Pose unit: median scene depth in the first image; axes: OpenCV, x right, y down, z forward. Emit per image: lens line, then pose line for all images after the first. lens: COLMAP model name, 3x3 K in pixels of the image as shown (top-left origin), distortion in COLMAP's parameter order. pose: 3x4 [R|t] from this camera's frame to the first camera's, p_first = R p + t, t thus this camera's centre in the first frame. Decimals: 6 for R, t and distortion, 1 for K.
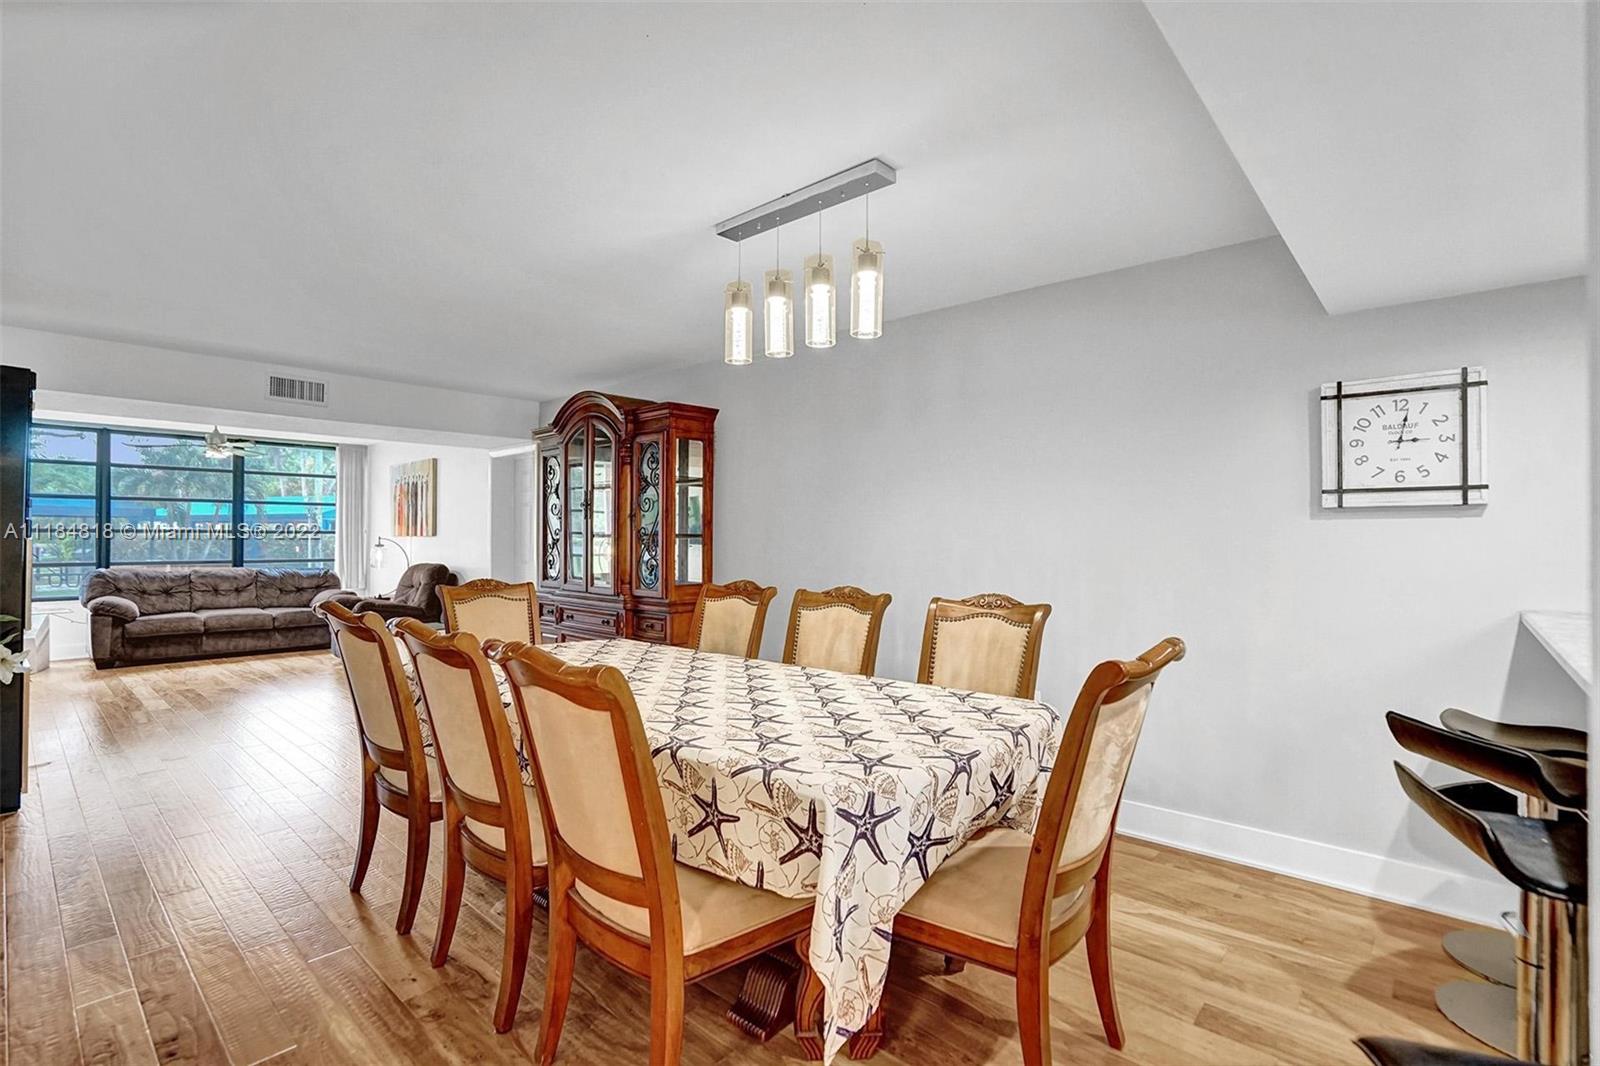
lens RADIAL K [[757.4, 0, 805.0], [0, 757.4, 531.5], [0, 0, 1]] dist [-0.021413, 0.005025]
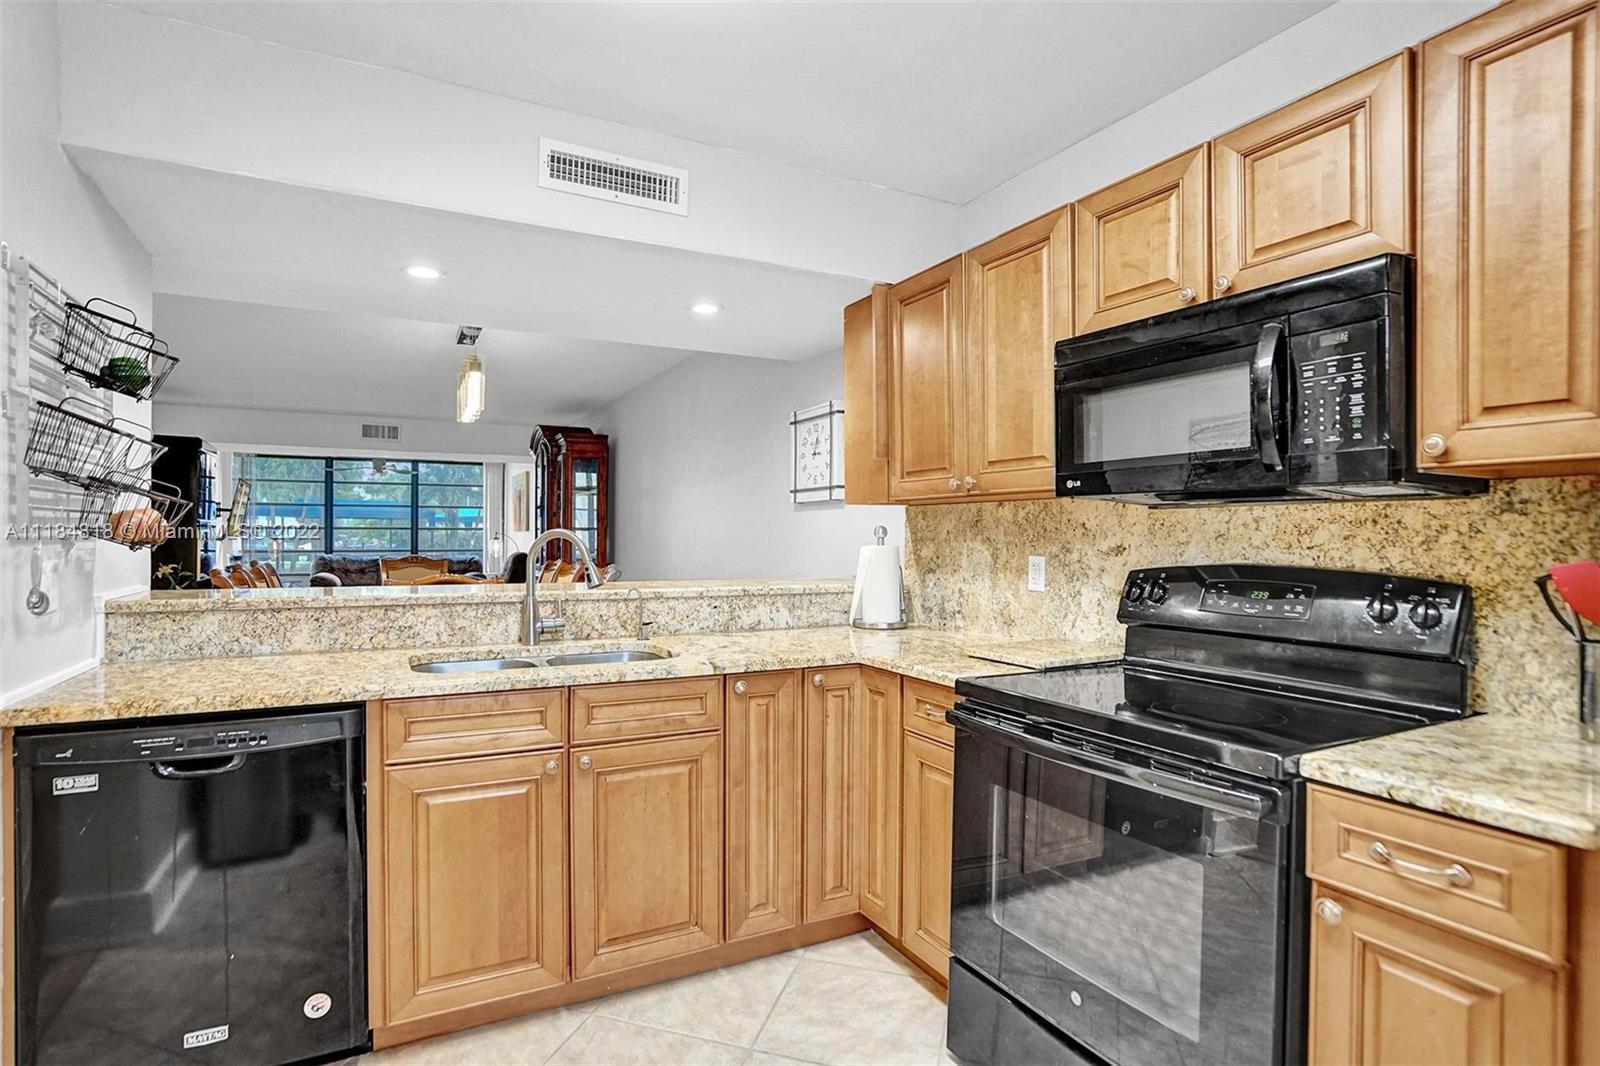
lens RADIAL K [[809.4, 0, 792.2], [0, 809.4, 540.0], [0, 0, 1]] dist [-0.013545, 0.000032]
pose [[0.936119, -0.000069, -0.351683, 0.454447], [0.004691, 0.999913, 0.012291, 0.006730], [0.351652, -0.013156, 0.936038, -0.147933]]
